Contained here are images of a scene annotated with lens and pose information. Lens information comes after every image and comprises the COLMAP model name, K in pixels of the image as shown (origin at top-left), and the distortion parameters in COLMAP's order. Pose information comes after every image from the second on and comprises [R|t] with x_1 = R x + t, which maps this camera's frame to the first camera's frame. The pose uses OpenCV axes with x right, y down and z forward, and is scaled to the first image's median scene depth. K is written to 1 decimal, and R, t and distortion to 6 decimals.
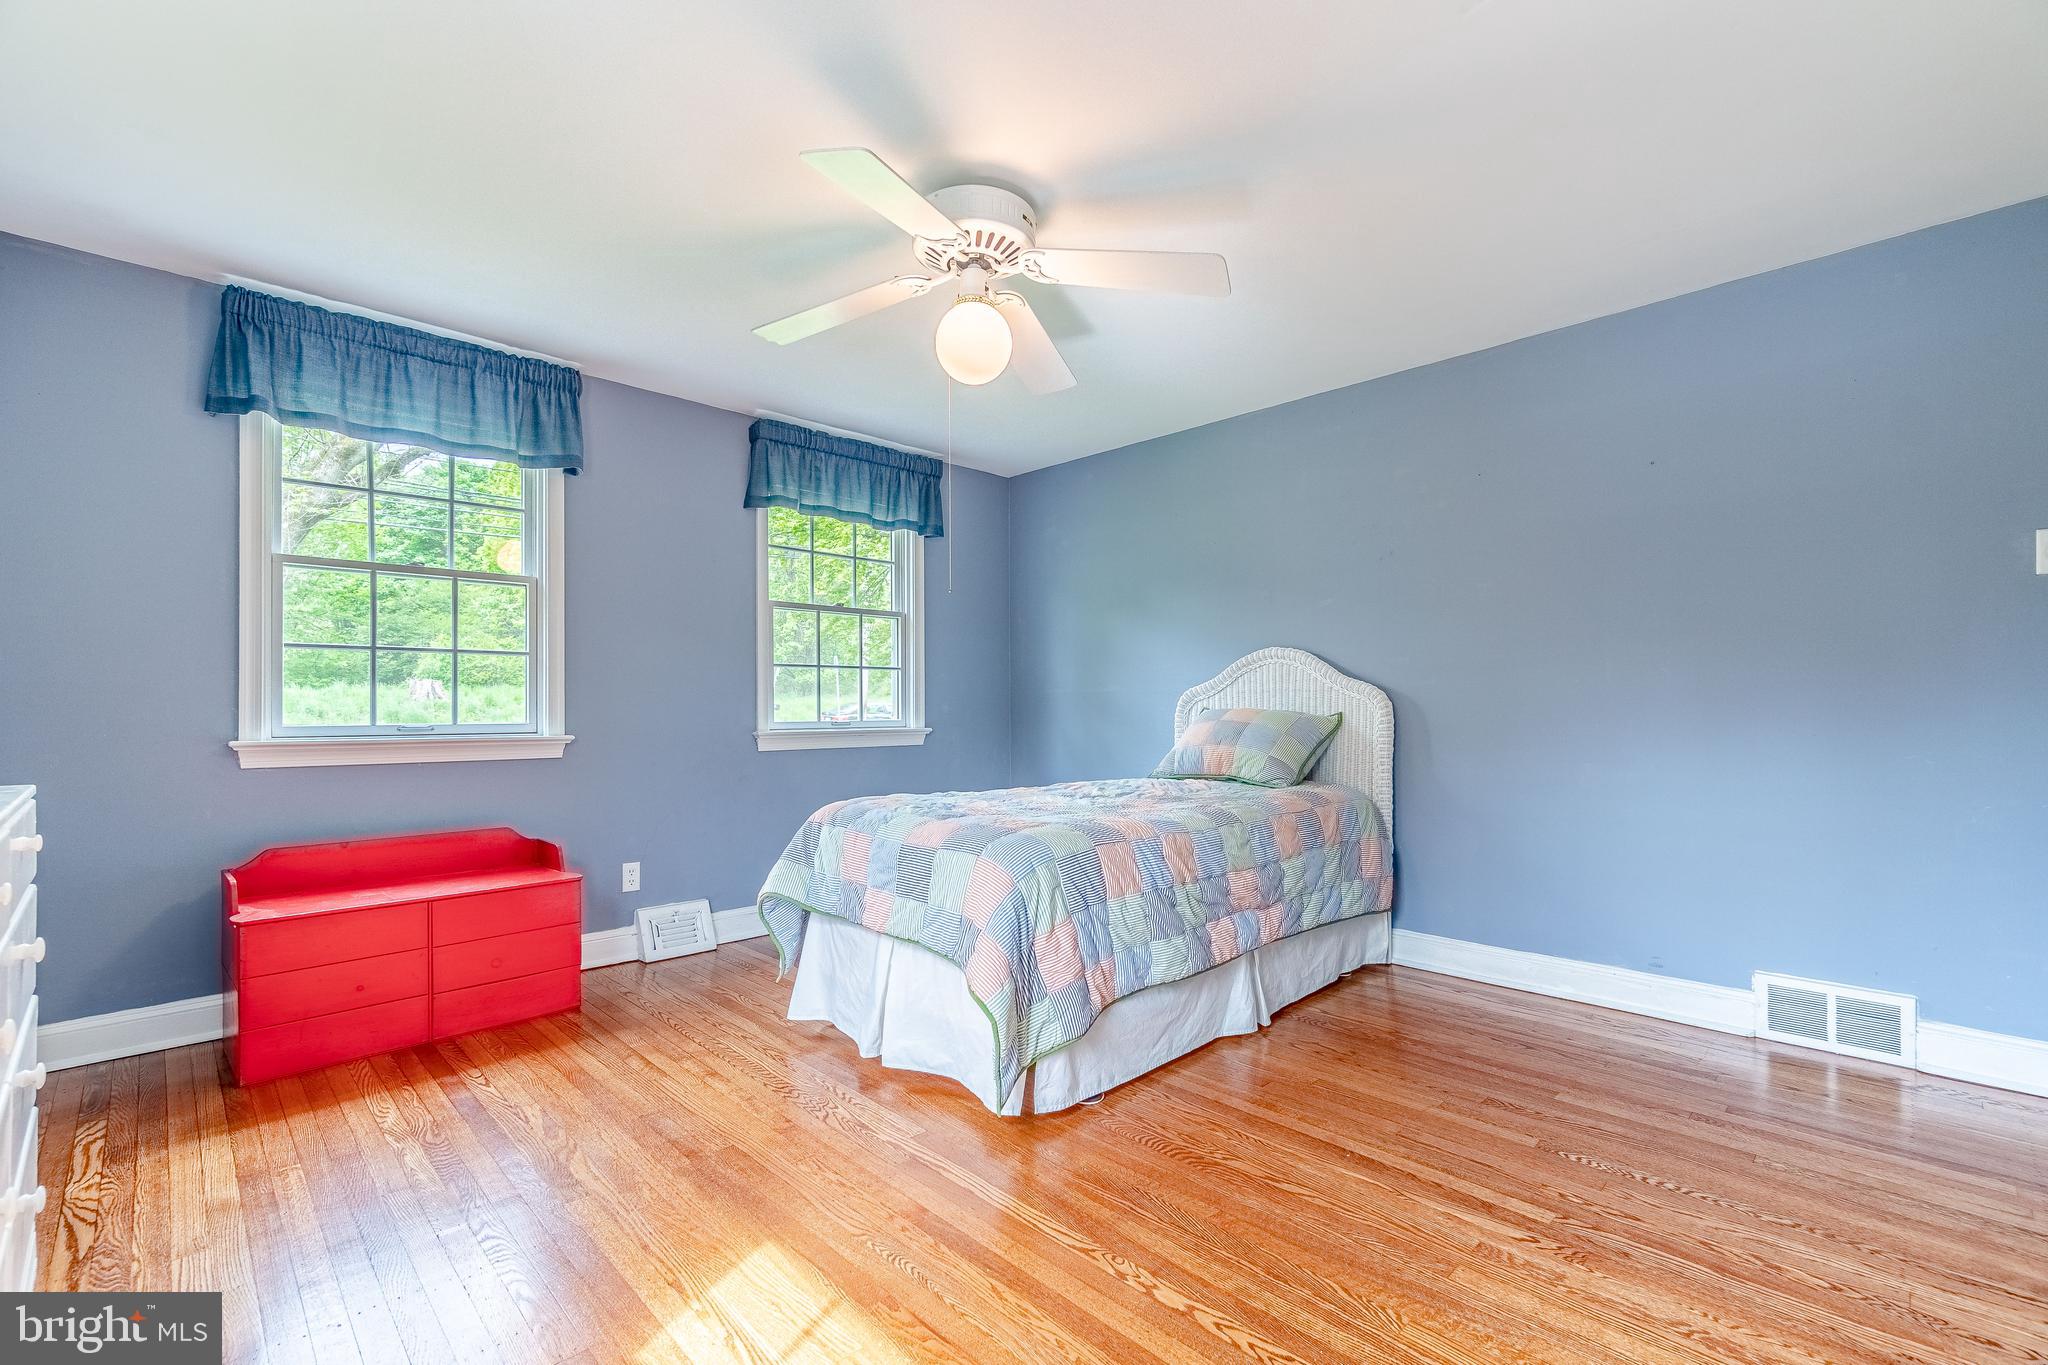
lens RADIAL K [[896.0, 0, 1025.9], [0, 896.0, 695.7], [0, 0, 1]] dist [-0.000187, 0.000048]
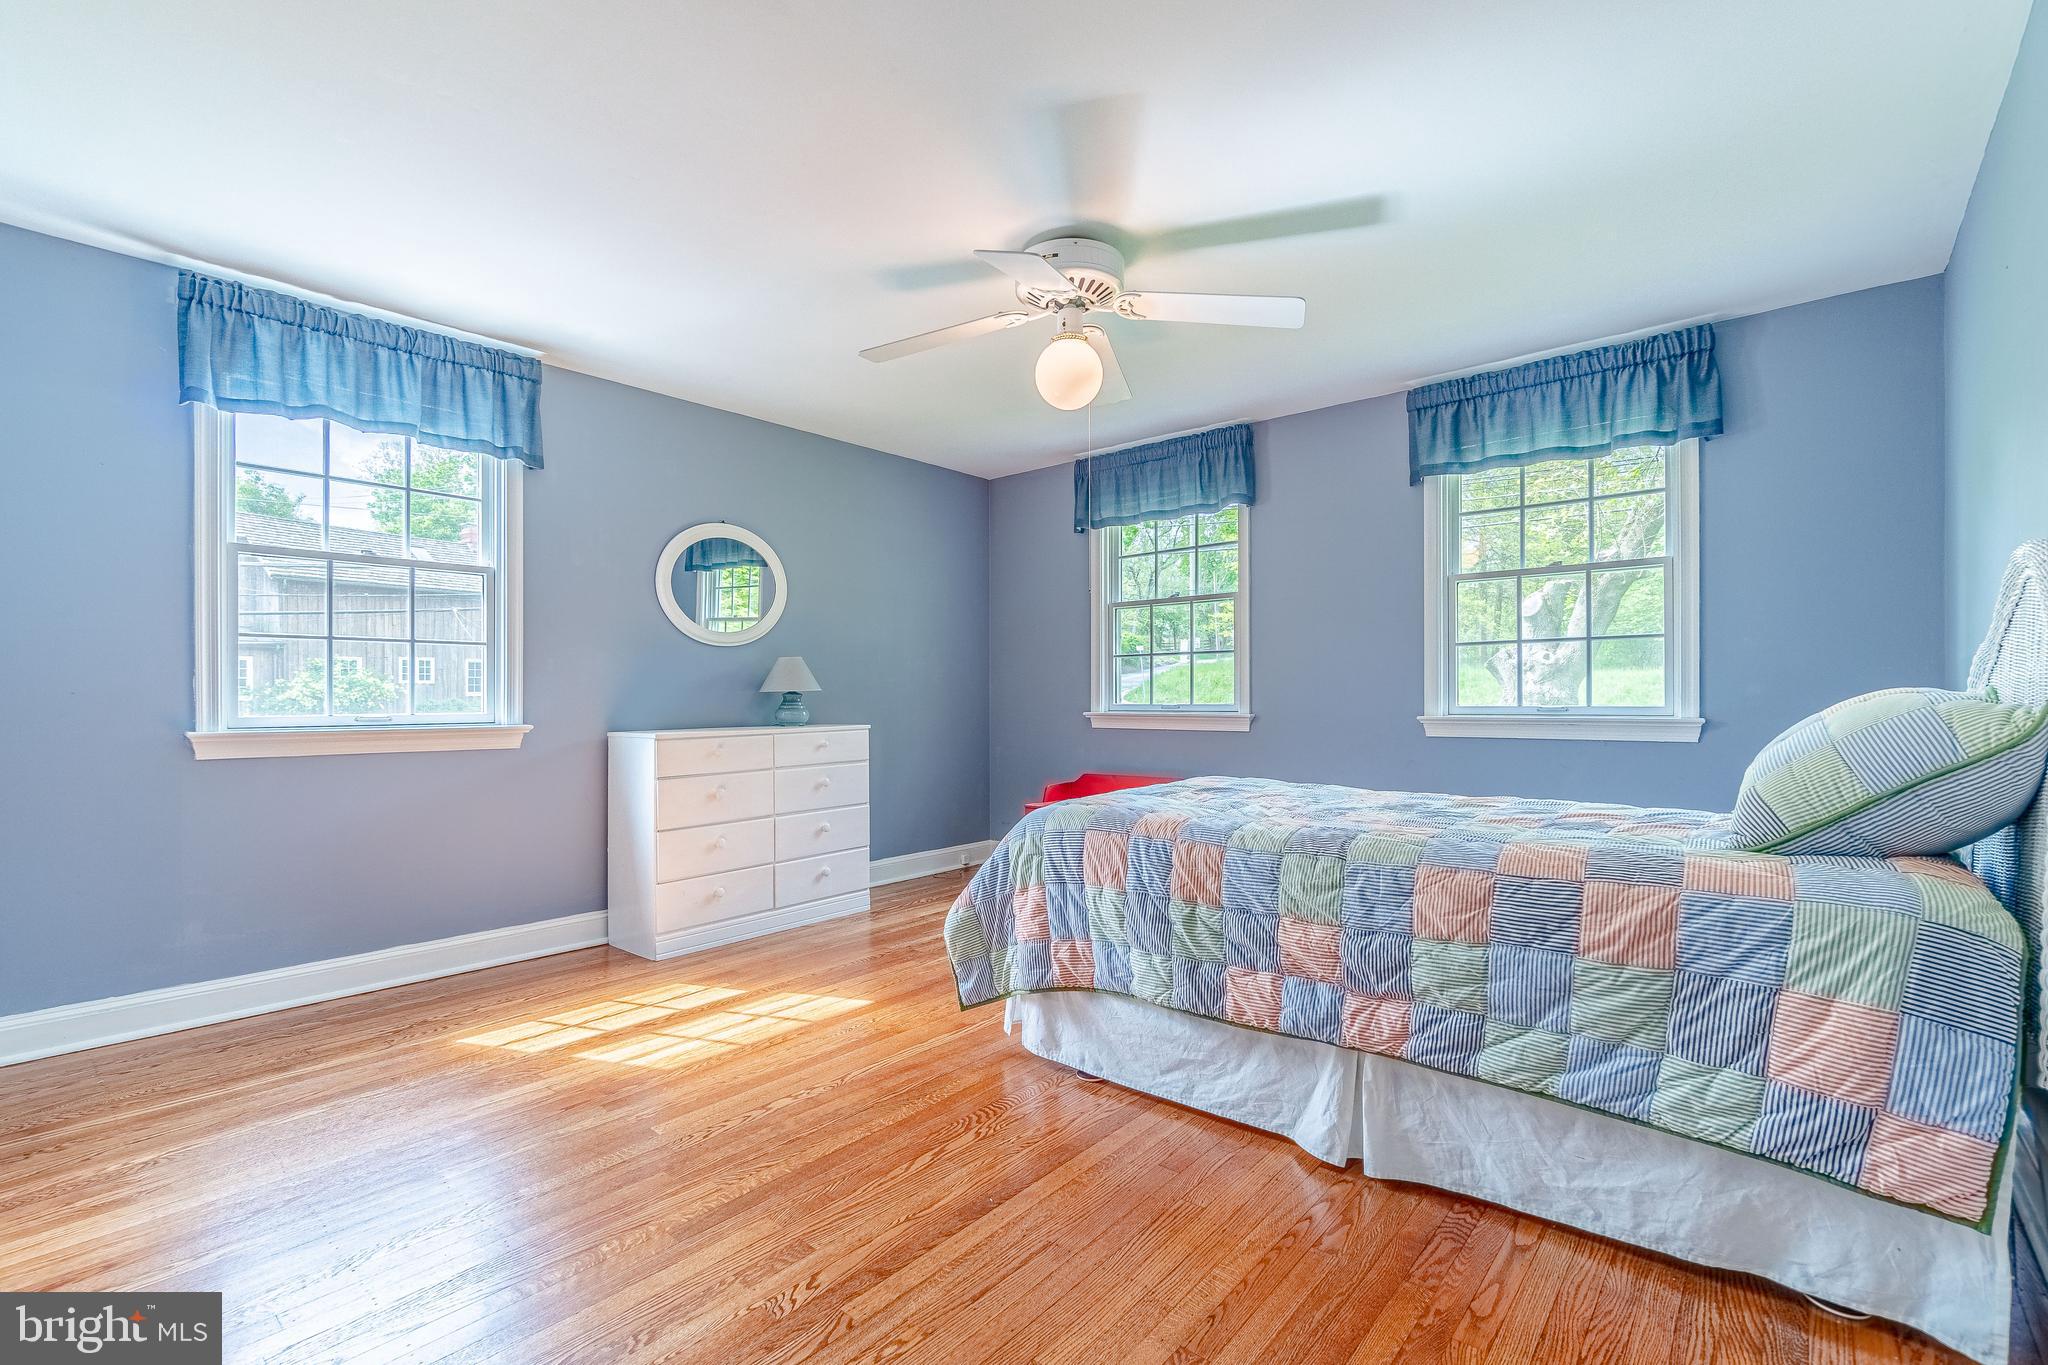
lens RADIAL K [[915.5, 0, 1022.1], [0, 915.5, 693.5], [0, 0, 1]] dist [-0.001317, 0.000294]
pose [[0.089317, 0.000267, -0.996003, 0.930070], [0.021694, 0.999762, 0.002213, 0.006926], [0.995767, -0.021805, 0.089290, 0.705535]]
